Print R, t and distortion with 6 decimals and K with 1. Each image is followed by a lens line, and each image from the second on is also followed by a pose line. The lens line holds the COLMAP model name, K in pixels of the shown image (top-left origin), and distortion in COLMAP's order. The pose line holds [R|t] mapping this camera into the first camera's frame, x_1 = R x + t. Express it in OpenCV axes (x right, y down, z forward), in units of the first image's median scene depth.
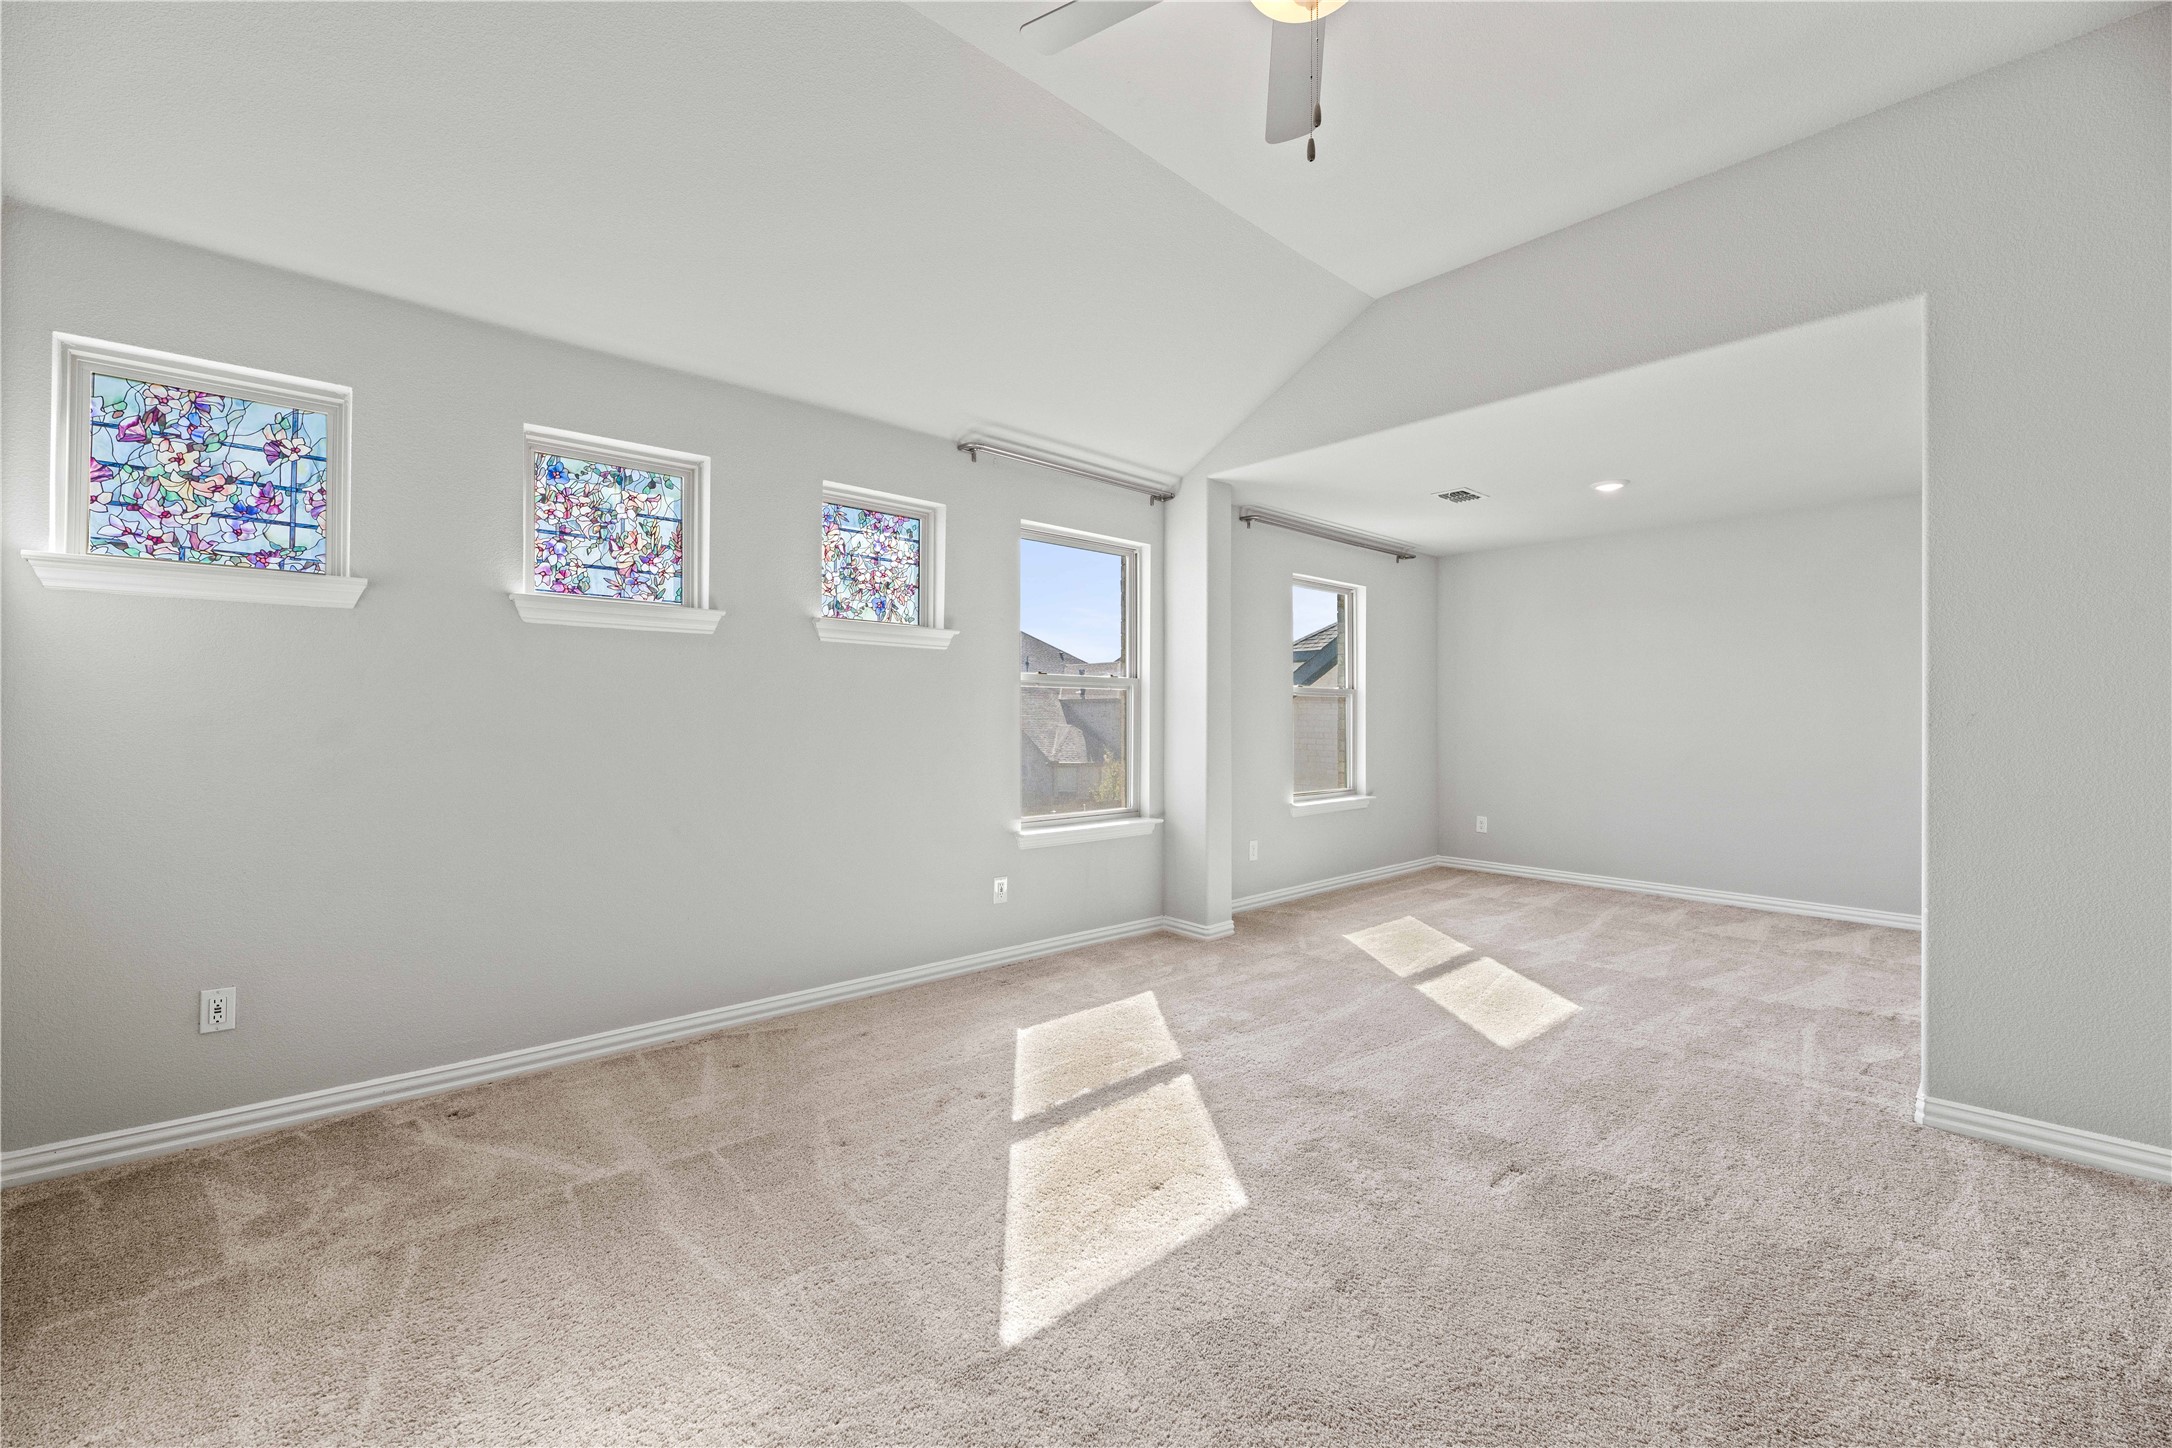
lens RADIAL K [[879.9, 0, 1078.7], [0, 879.9, 715.3], [0, 0, 1]] dist [-0.000381, -0.000830]
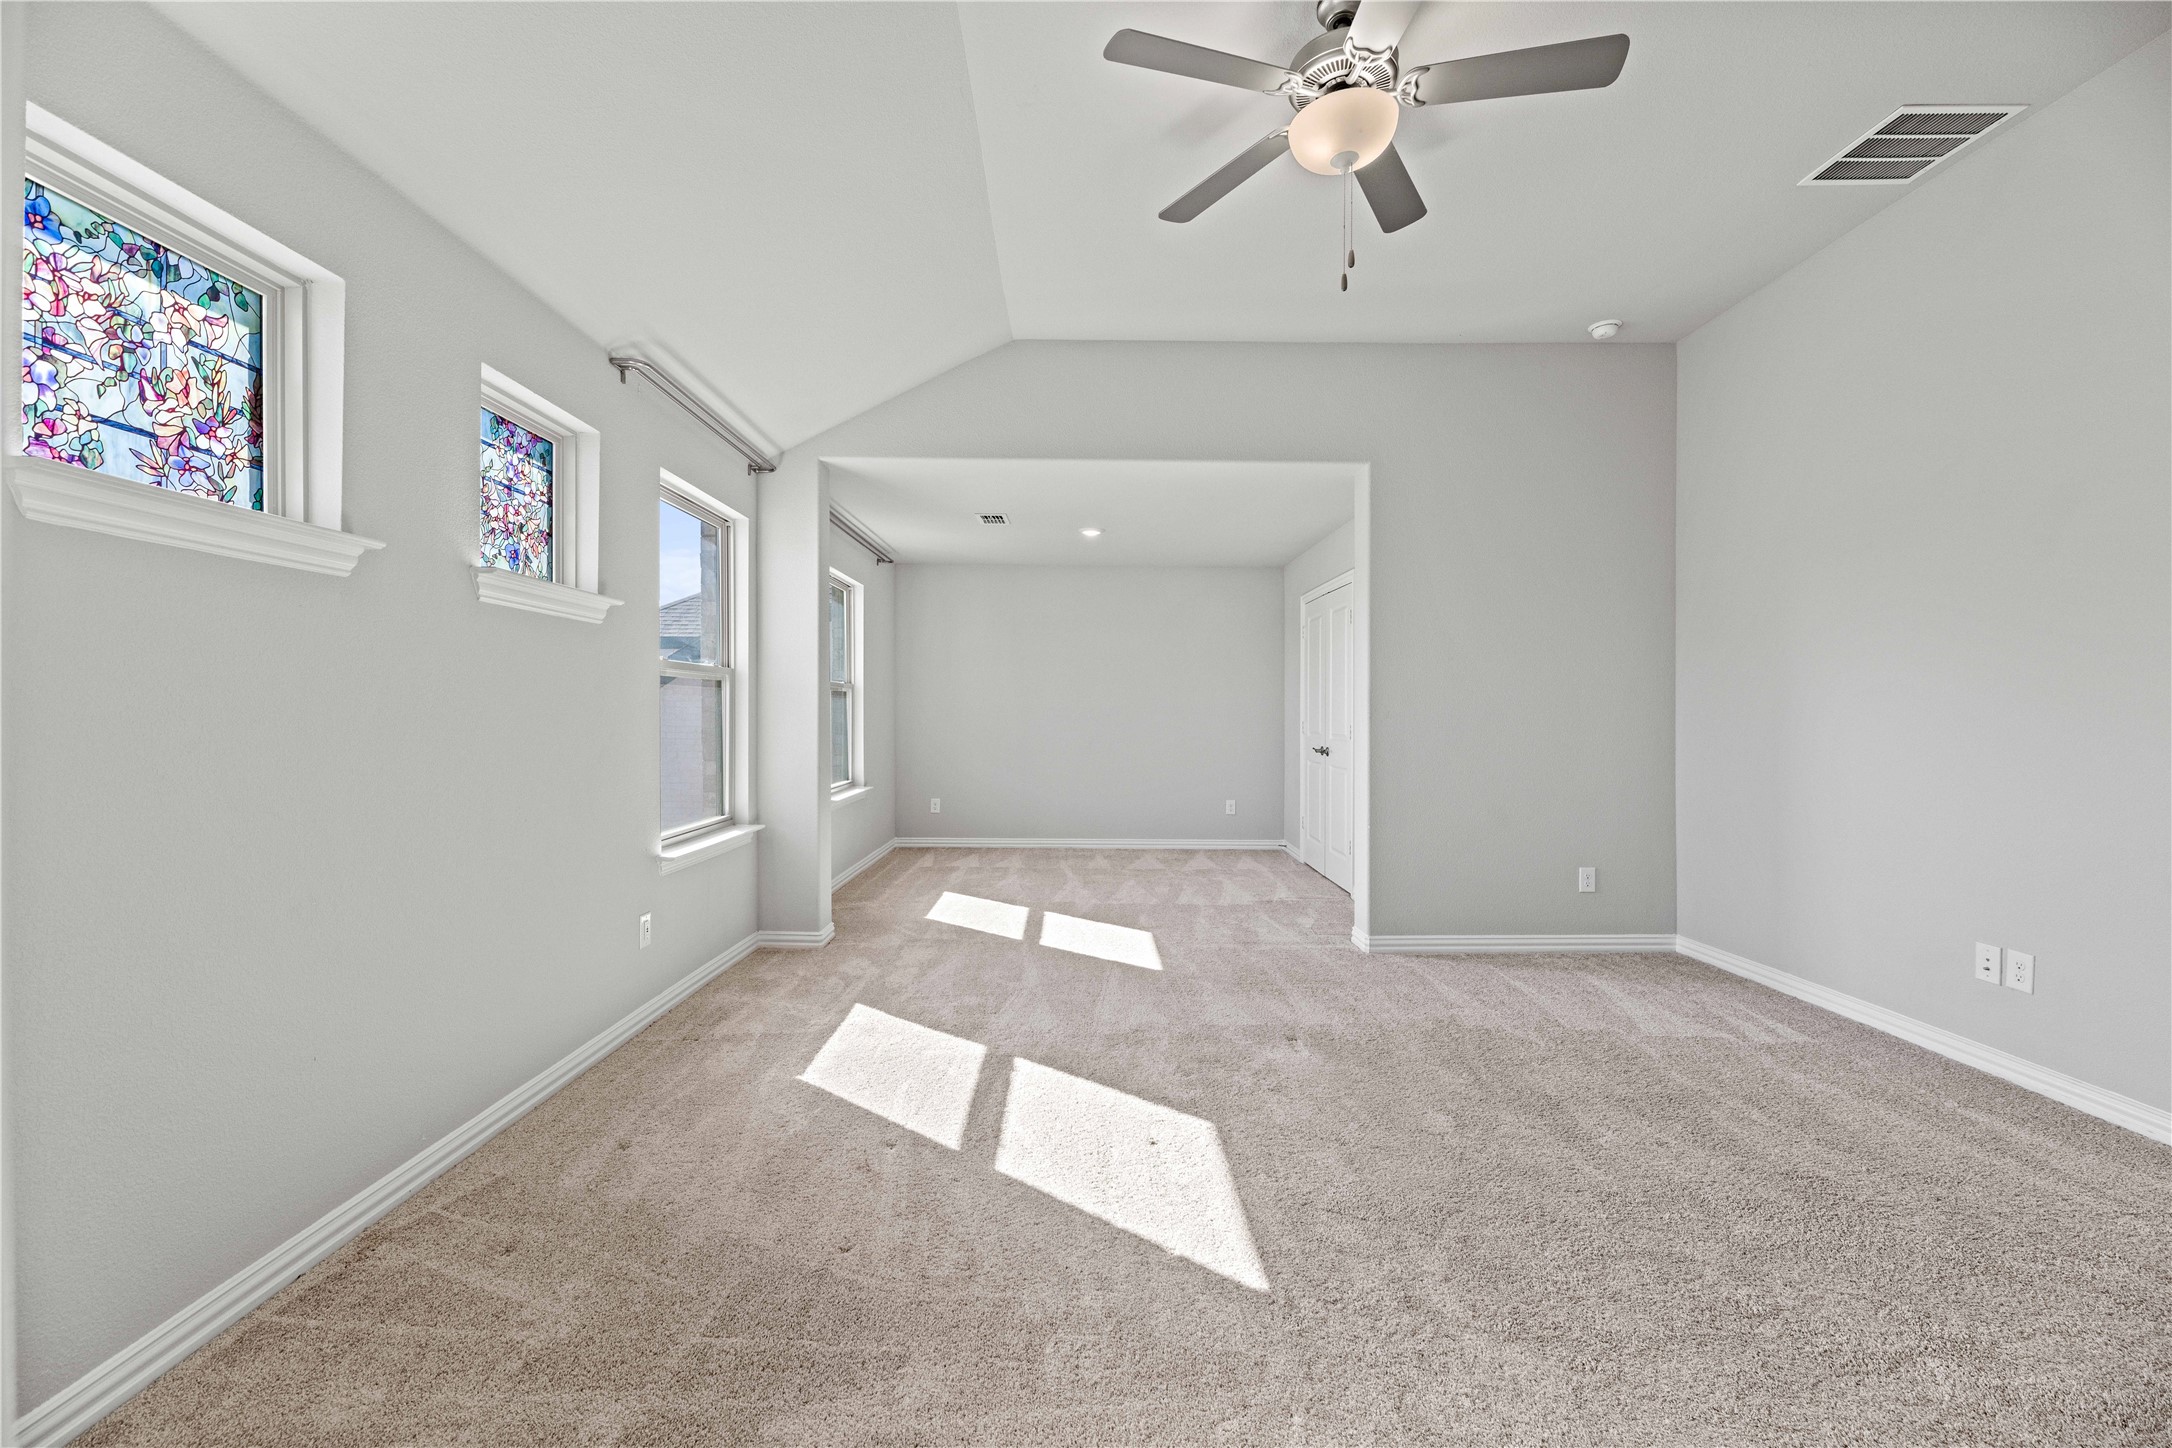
lens RADIAL K [[879.9, 0, 1078.7], [0, 879.9, 715.3], [0, 0, 1]] dist [-0.000381, -0.000830]
pose [[0.667612, -0.004060, 0.744498, -0.525845], [-0.003455, 0.999957, 0.008552, -0.004821], [-0.744501, -0.008281, 0.667570, 0.224609]]
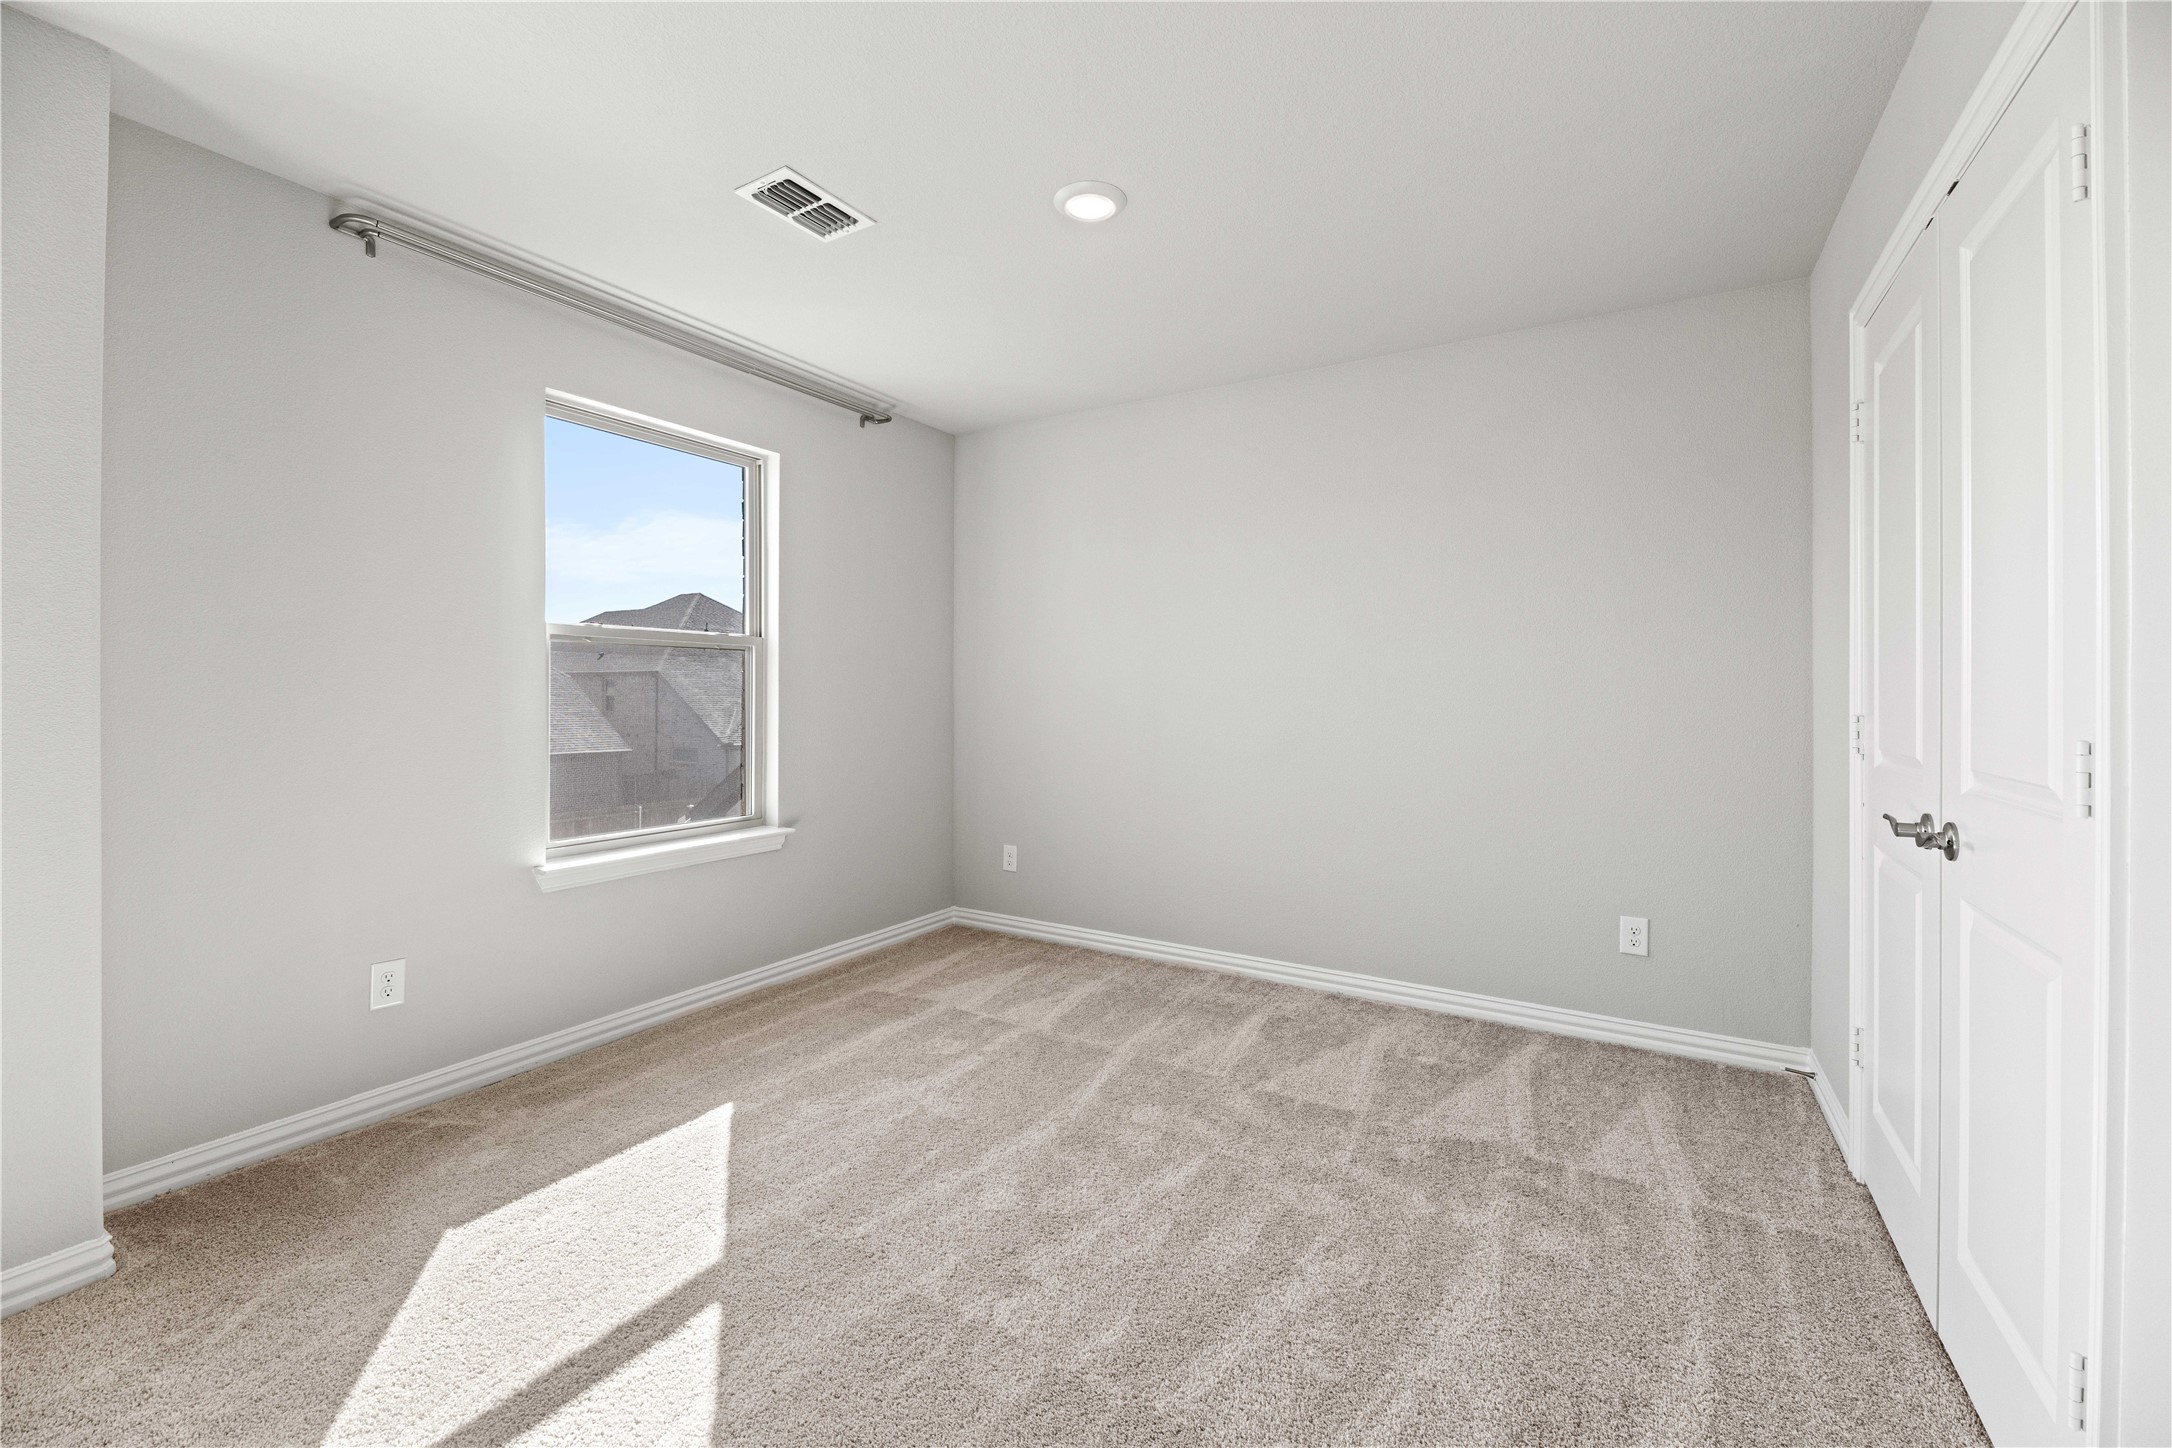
lens RADIAL K [[879.1, 0, 1080.9], [0, 879.1, 694.3], [0, 0, 1]] dist [0.000413, -0.000073]
pose [[0.957748, -0.002314, 0.287600, 0.658495], [0.001190, 0.999991, 0.004082, 0.008427], [-0.287607, -0.003567, 0.957742, 0.771709]]
